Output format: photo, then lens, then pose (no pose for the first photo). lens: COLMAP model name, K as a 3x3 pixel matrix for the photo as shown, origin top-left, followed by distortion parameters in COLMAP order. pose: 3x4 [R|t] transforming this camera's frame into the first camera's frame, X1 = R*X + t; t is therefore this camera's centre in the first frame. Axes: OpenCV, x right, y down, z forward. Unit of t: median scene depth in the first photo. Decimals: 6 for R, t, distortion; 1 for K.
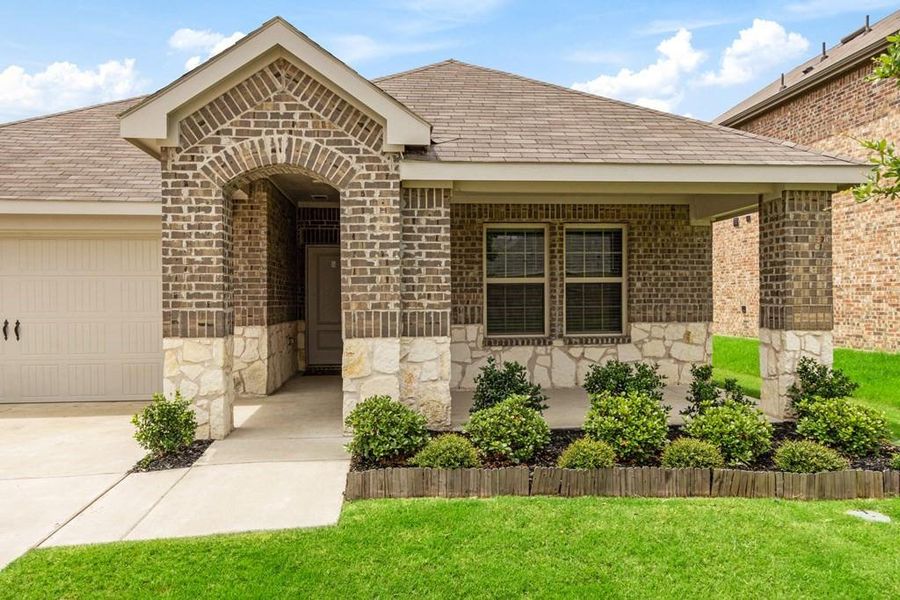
lens RADIAL K [[566.4, 0, 437.3], [0, 566.4, 303.3], [0, 0, 1]] dist [0.014012, -0.007259]
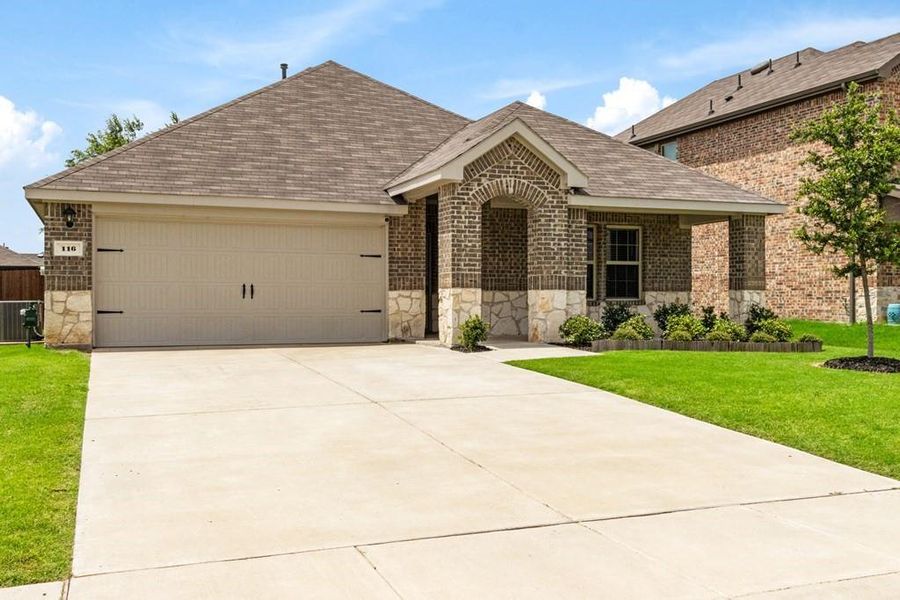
lens RADIAL K [[834.6, 0, 426.9], [0, 834.6, 300.2], [0, 0, 1]] dist [0.021750, 0.000000]
pose [[0.962097, 0.005947, 0.272643, -1.201540], [-0.003368, 0.999945, -0.009926, 0.118688], [-0.272687, 0.008632, 0.962064, -1.435626]]
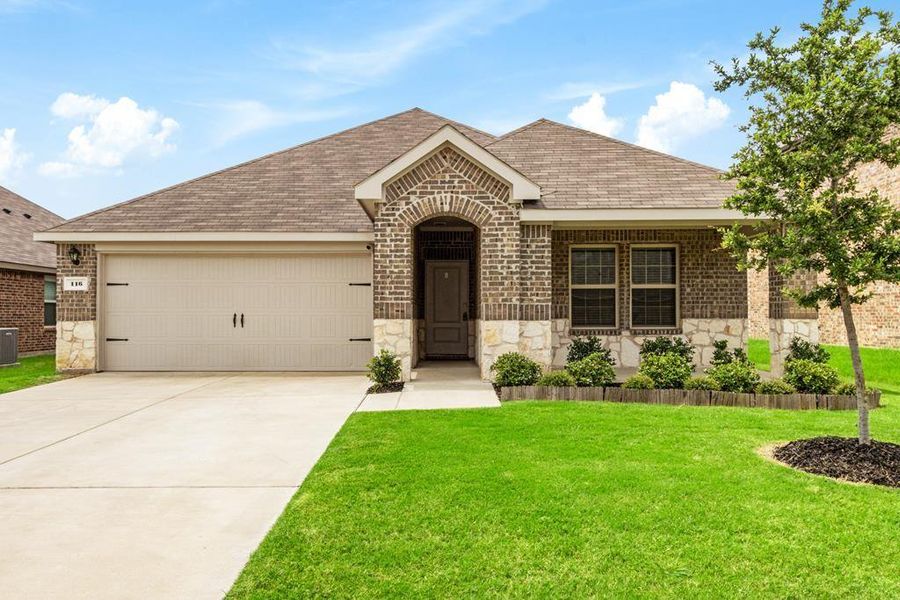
lens RADIAL K [[617.1, 0, 444.3], [0, 617.1, 304.0], [0, 0, 1]] dist [0.015555, 0.003554]
pose [[0.995635, 0.003140, -0.093275, -0.110130], [-0.005588, 0.999647, -0.025988, 0.059016], [0.093160, 0.026396, 0.995301, -0.701492]]
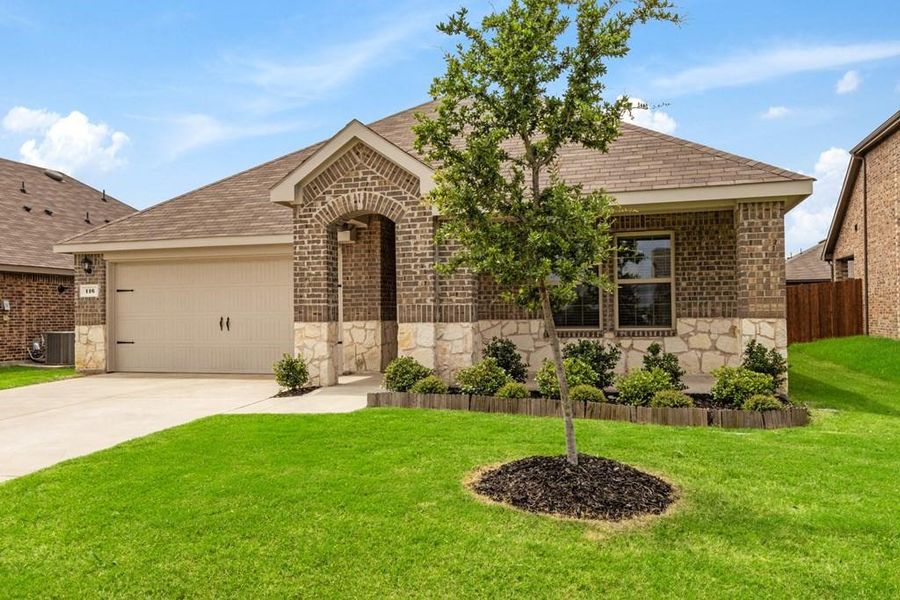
lens RADIAL K [[685.0, 0, 449.5], [0, 685.0, 305.6], [0, 0, 1]] dist [0.029873, 0.004972]
pose [[0.935633, -0.009875, -0.352837, 0.580358], [0.003376, 0.999813, -0.019029, 0.049090], [0.352959, 0.016612, 0.935491, -0.628377]]
